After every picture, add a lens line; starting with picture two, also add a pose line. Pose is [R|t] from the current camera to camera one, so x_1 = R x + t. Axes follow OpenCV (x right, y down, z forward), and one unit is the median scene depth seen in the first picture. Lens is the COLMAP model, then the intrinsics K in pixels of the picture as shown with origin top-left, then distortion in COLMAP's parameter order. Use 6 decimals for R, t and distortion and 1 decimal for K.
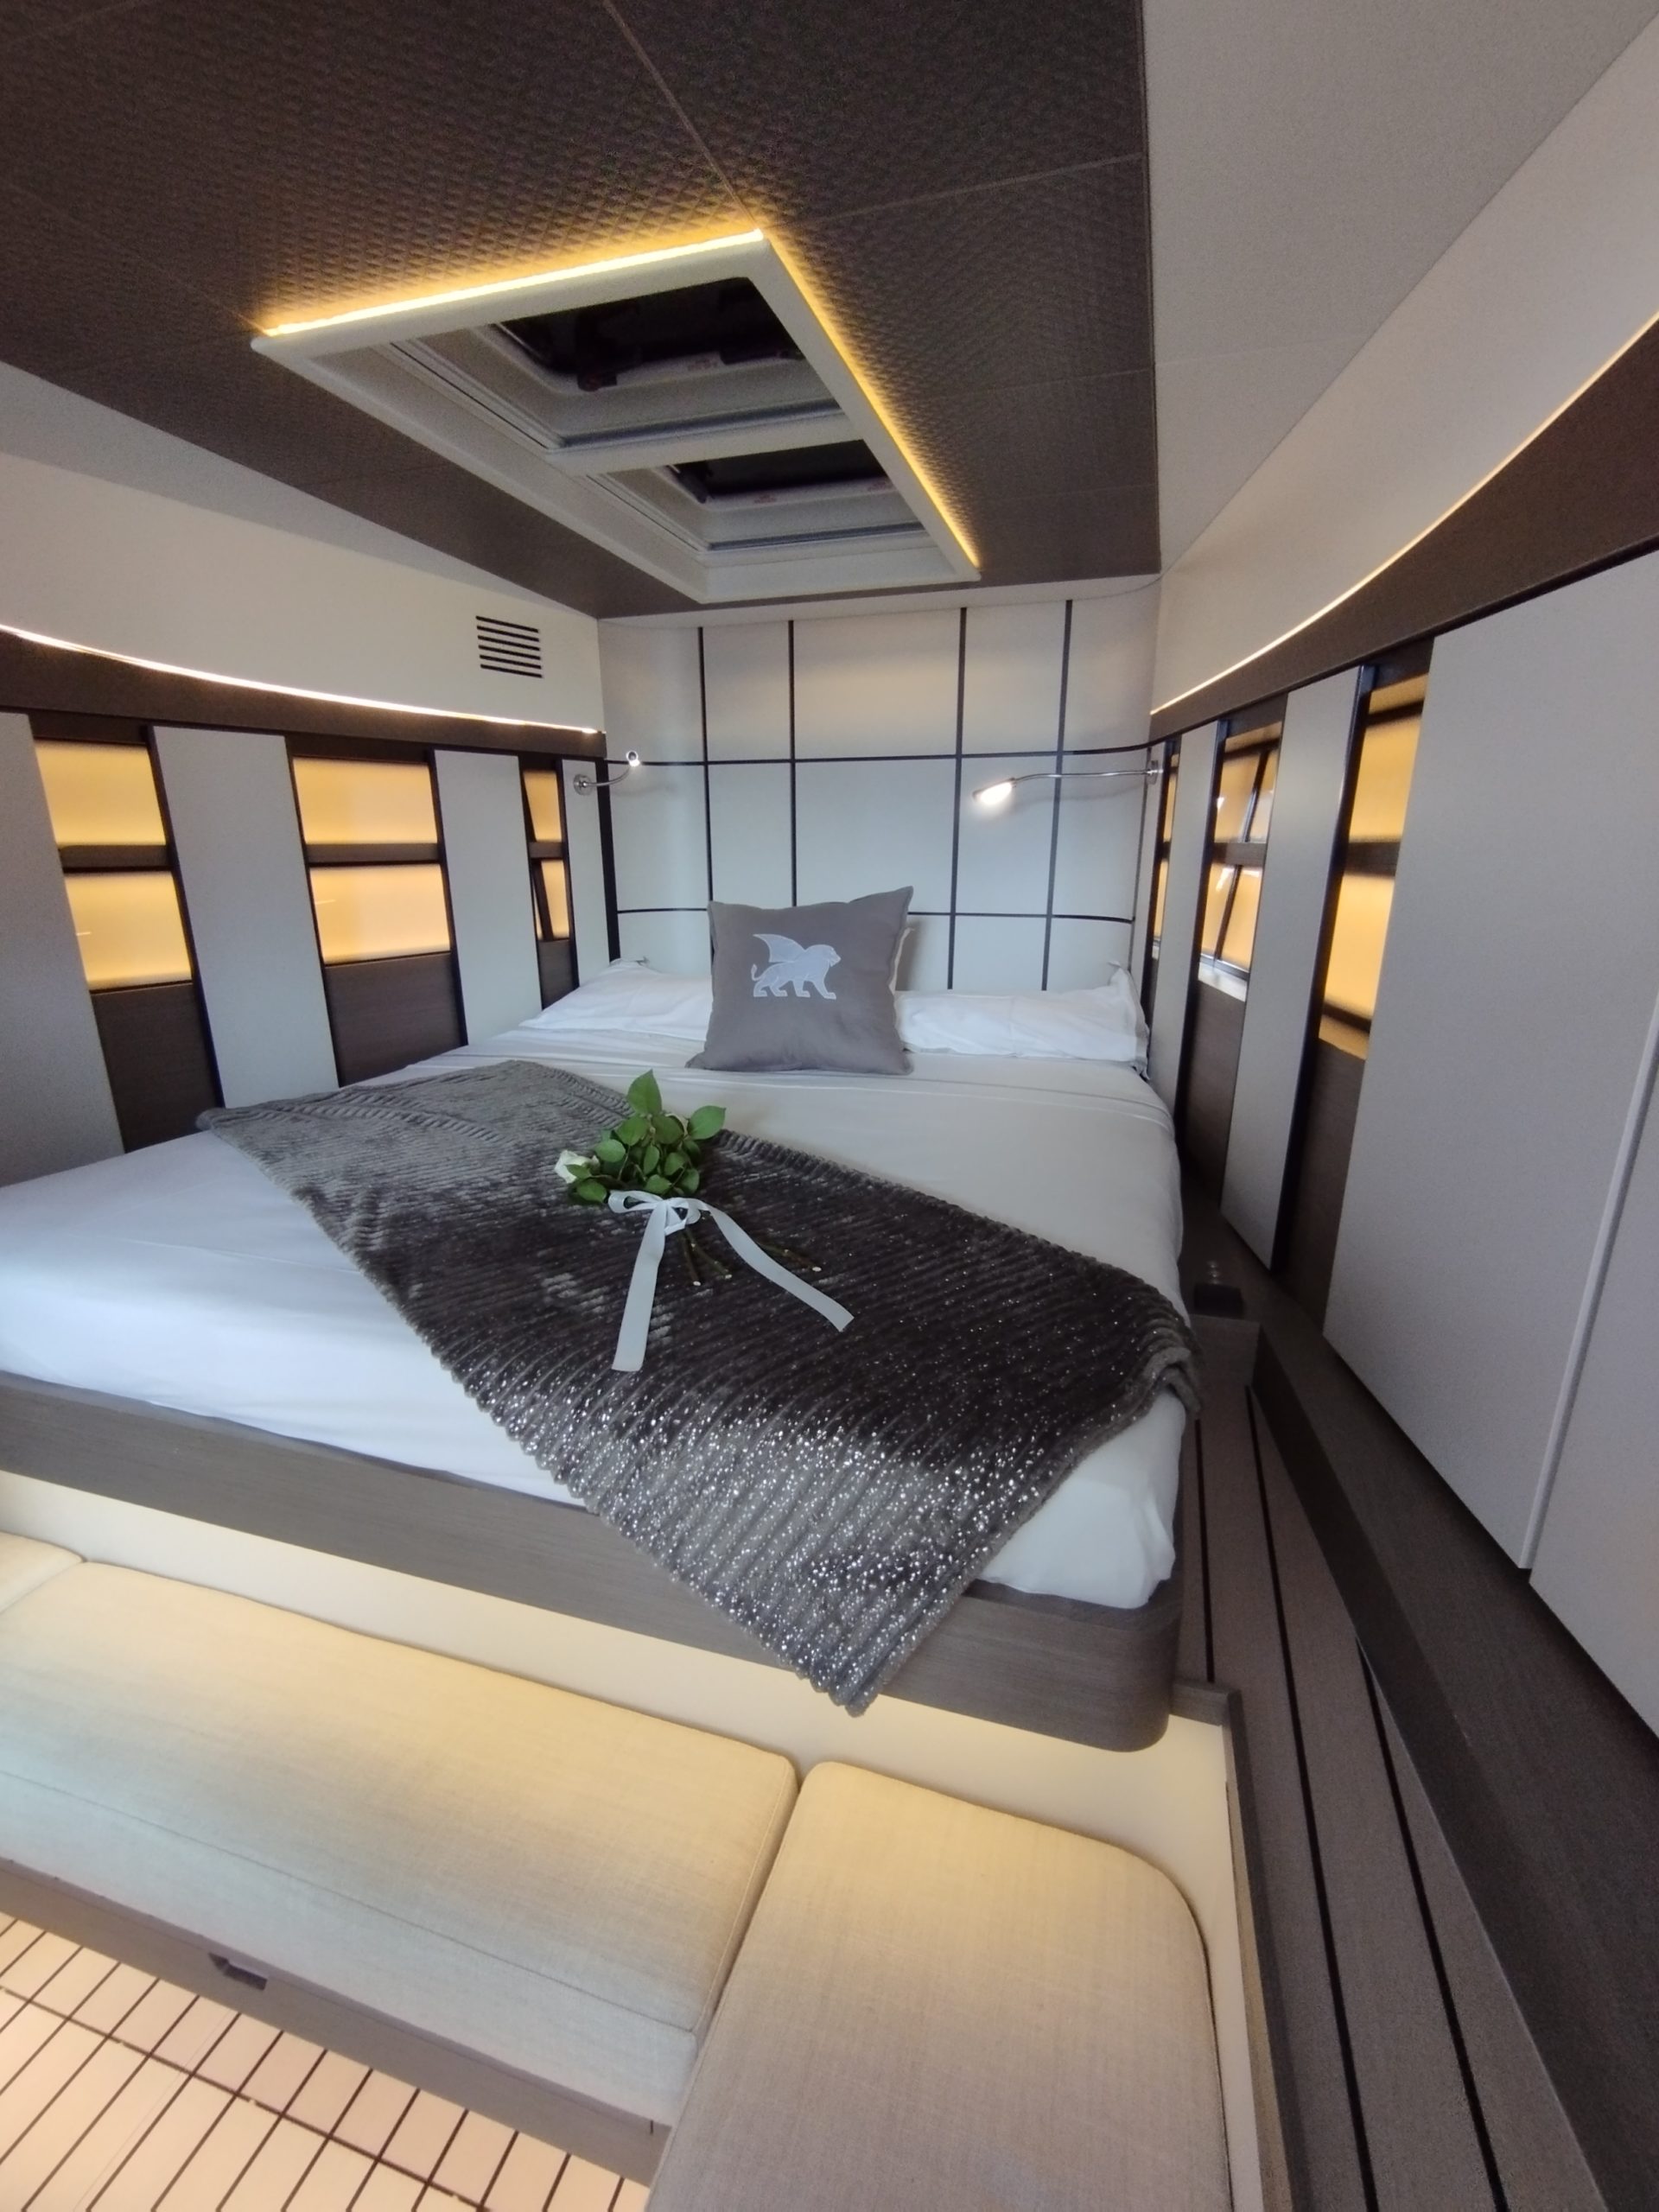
lens RADIAL K [[991.7, 0, 828.6], [0, 991.7, 1155.8], [0, 0, 1]] dist [0.001385, 0.000031]
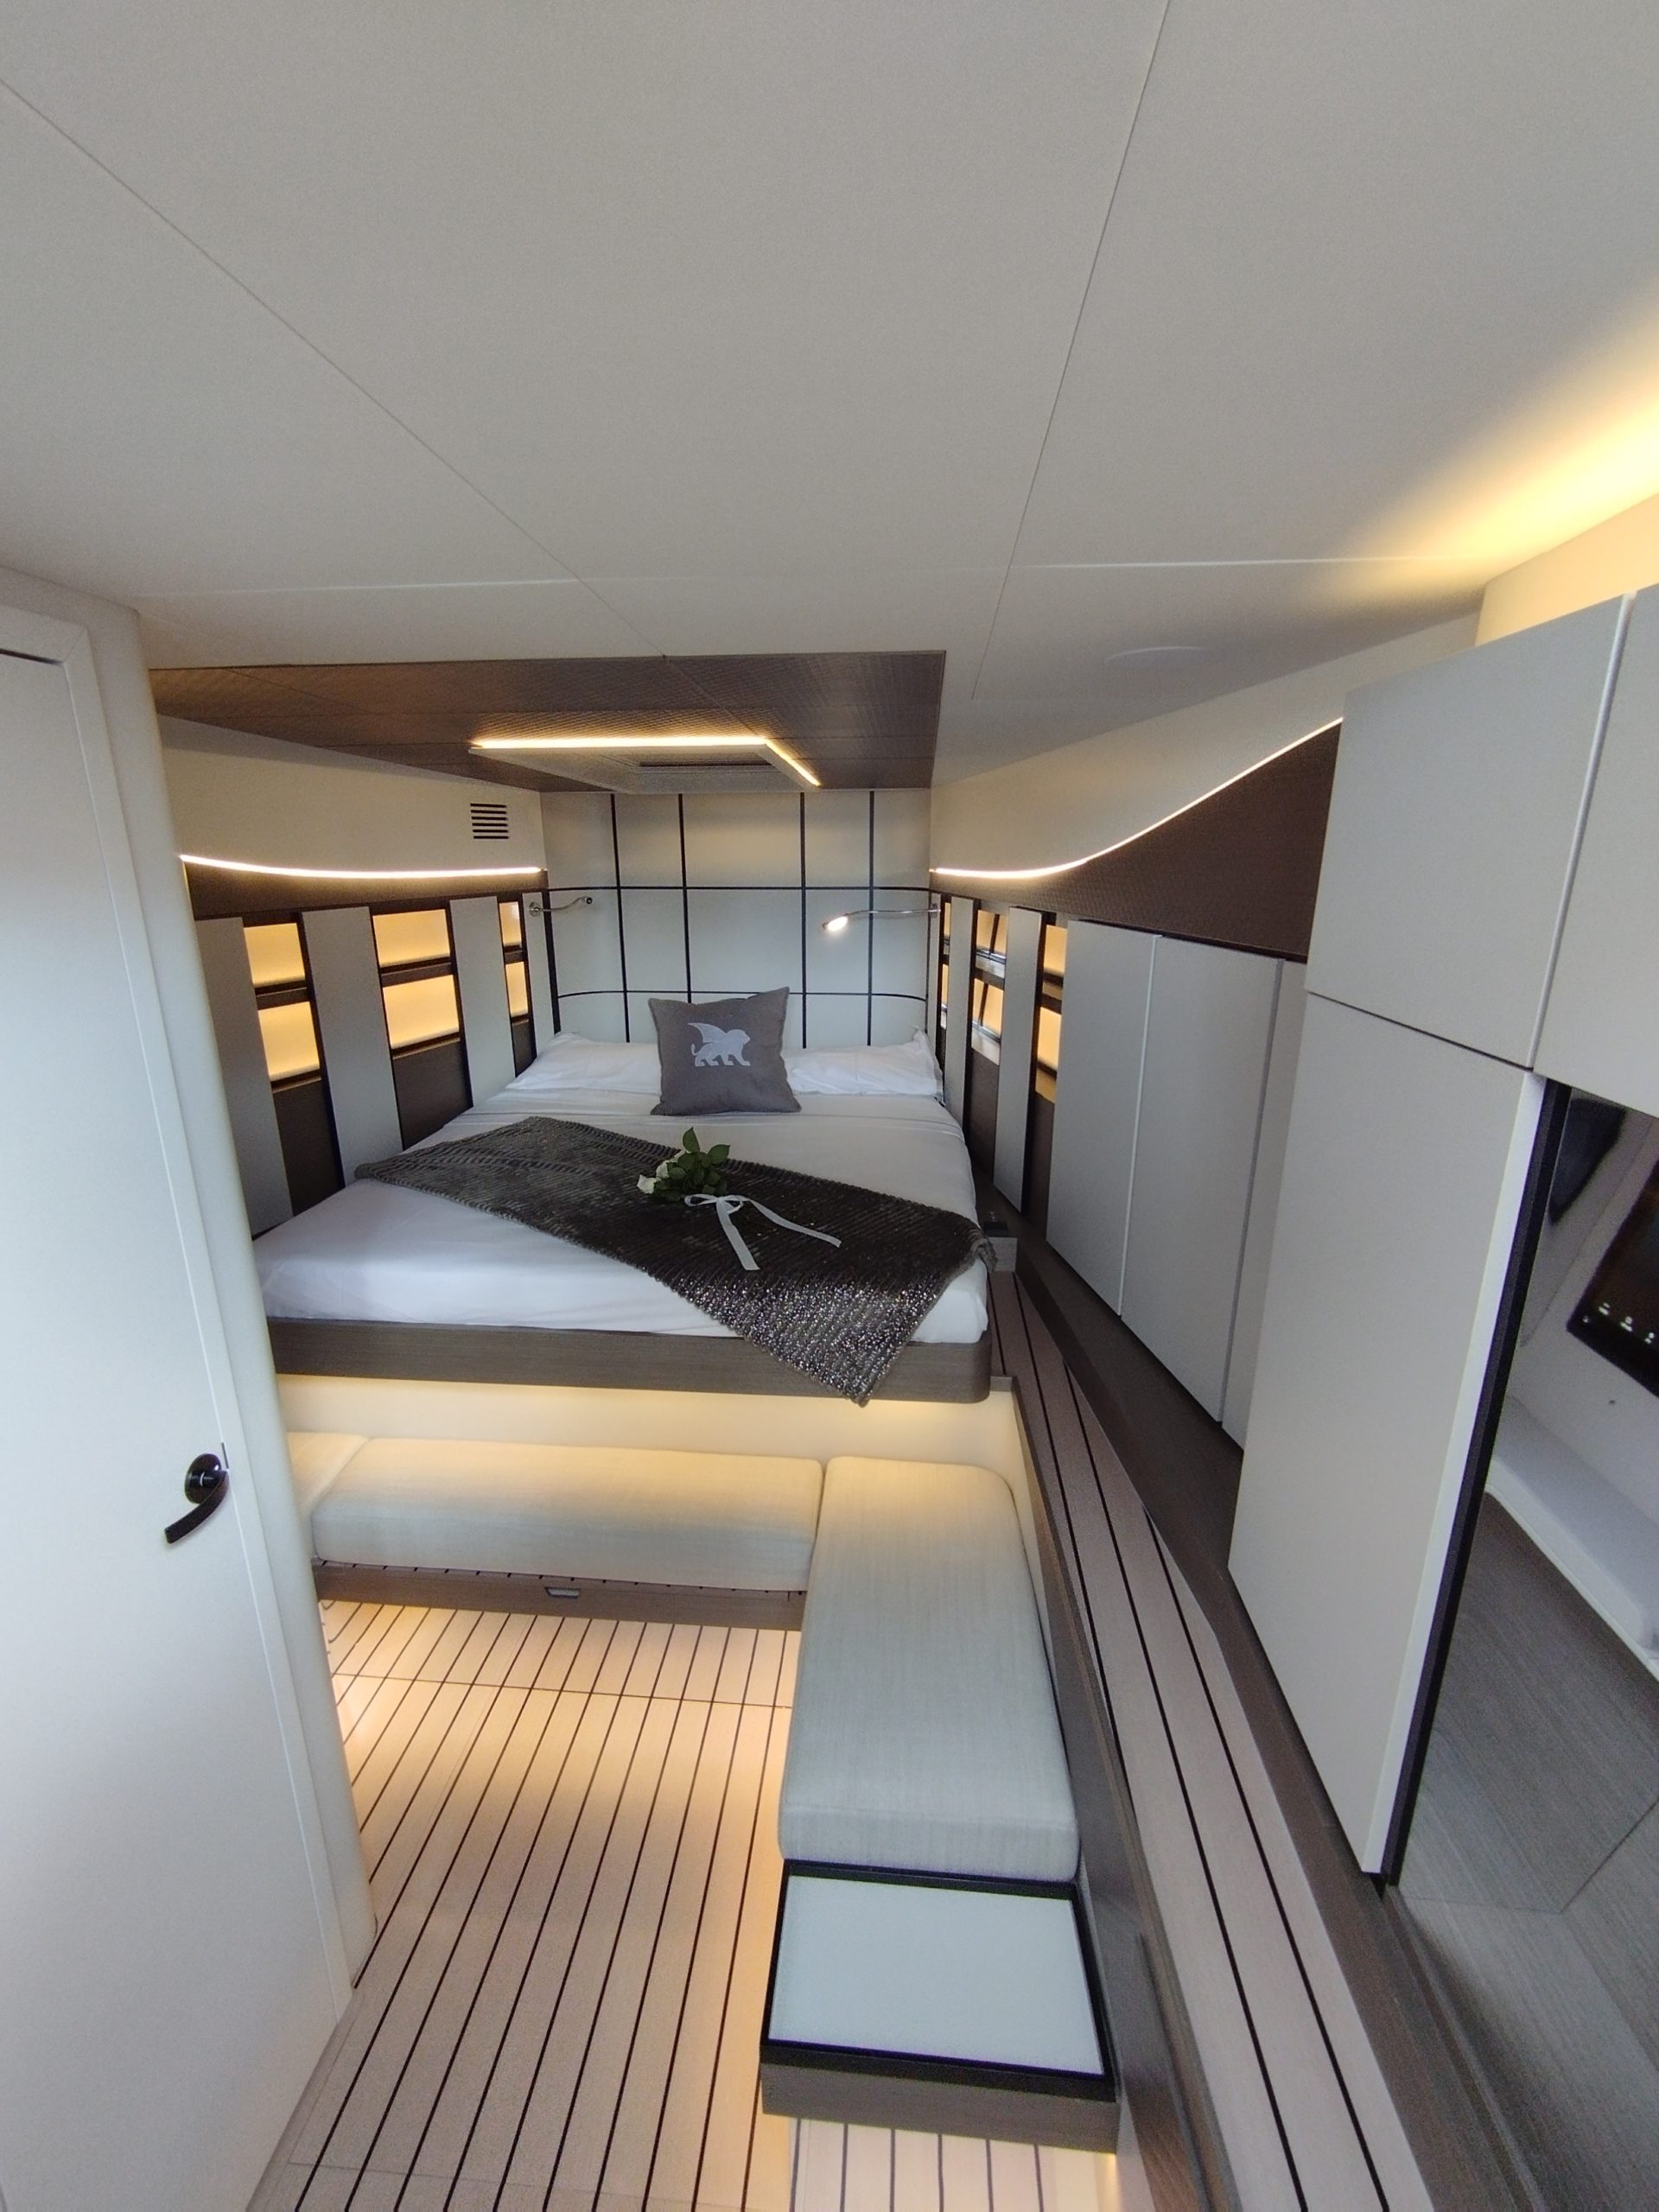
lens RADIAL K [[1000.1, 0, 831.2], [0, 1000.1, 1144.2], [0, 0, 1]] dist [0.012885, 0.000088]
pose [[0.972923, -0.064616, 0.221914, -0.274841], [0.067661, 0.997689, -0.006138, -0.021904], [-0.221004, 0.020987, 0.975047, -0.668714]]
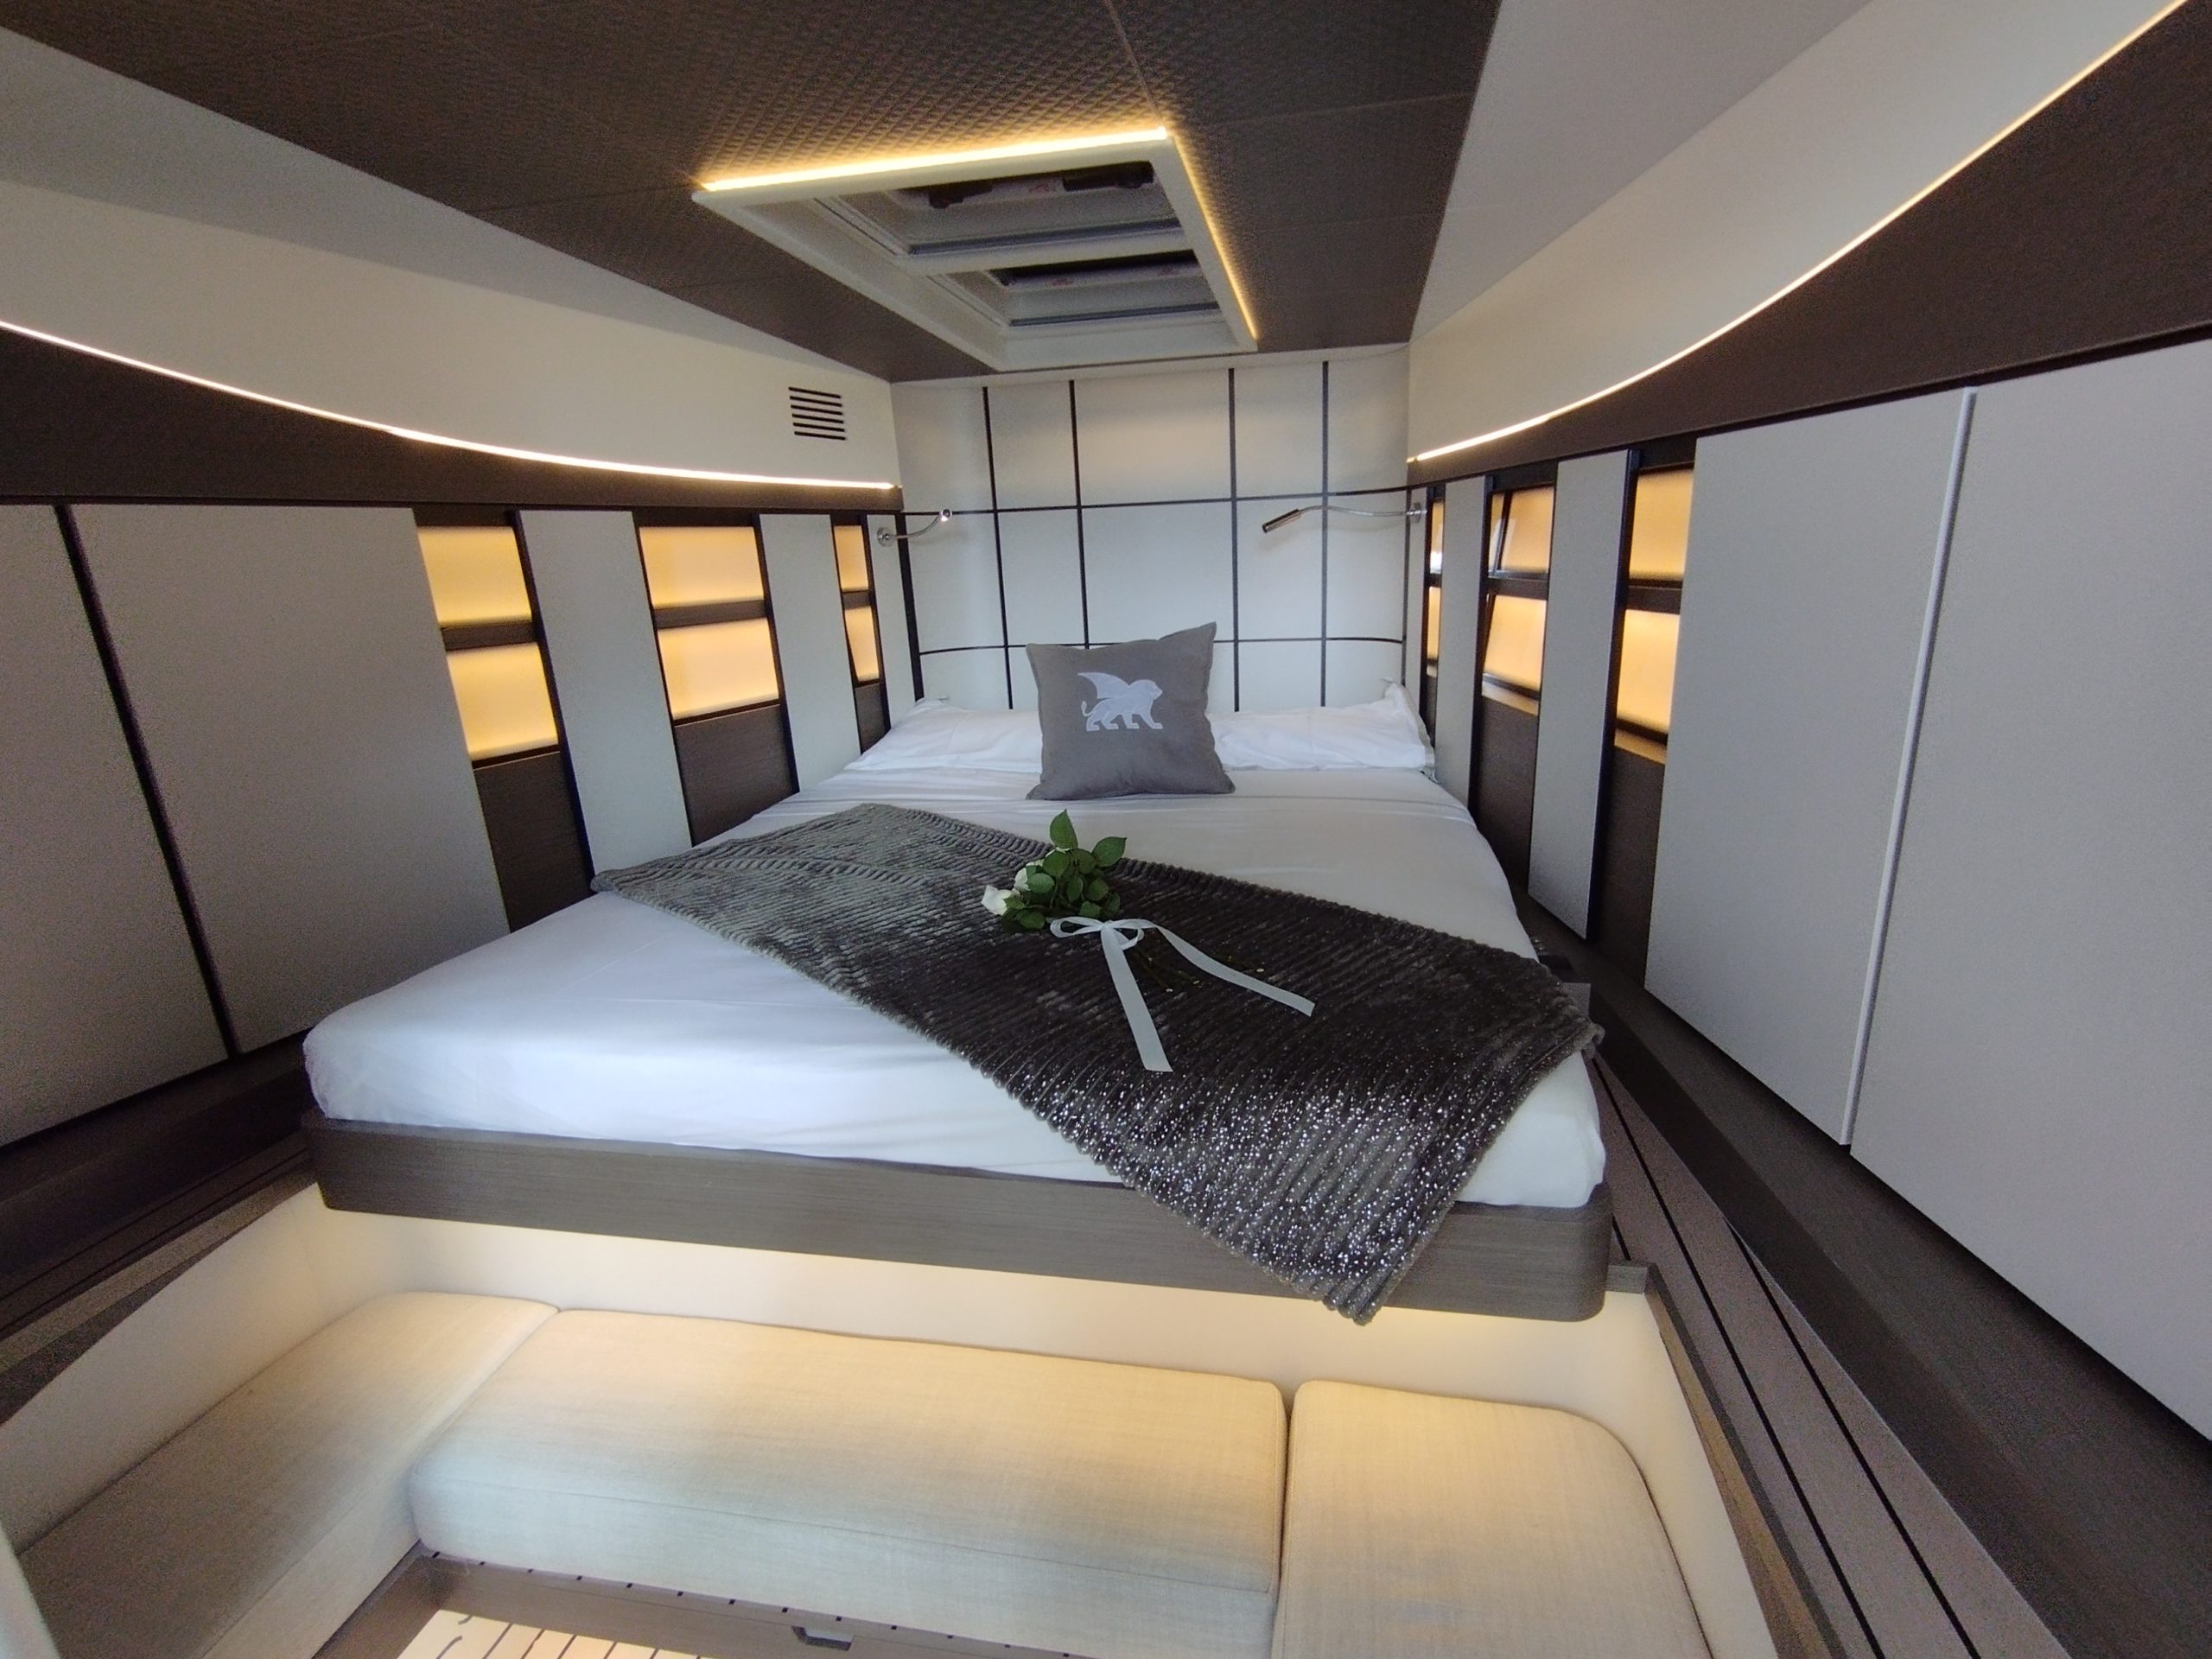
lens RADIAL K [[1000.1, 0, 1154.6], [0, 1000.1, 832.0], [0, 0, 1]] dist [0.012885, 0.000088]
pose [[0.990223, -0.071581, 0.119726, -0.176490], [0.075100, 0.996859, -0.025141, -0.019569], [-0.117551, 0.033886, 0.992489, -0.125442]]
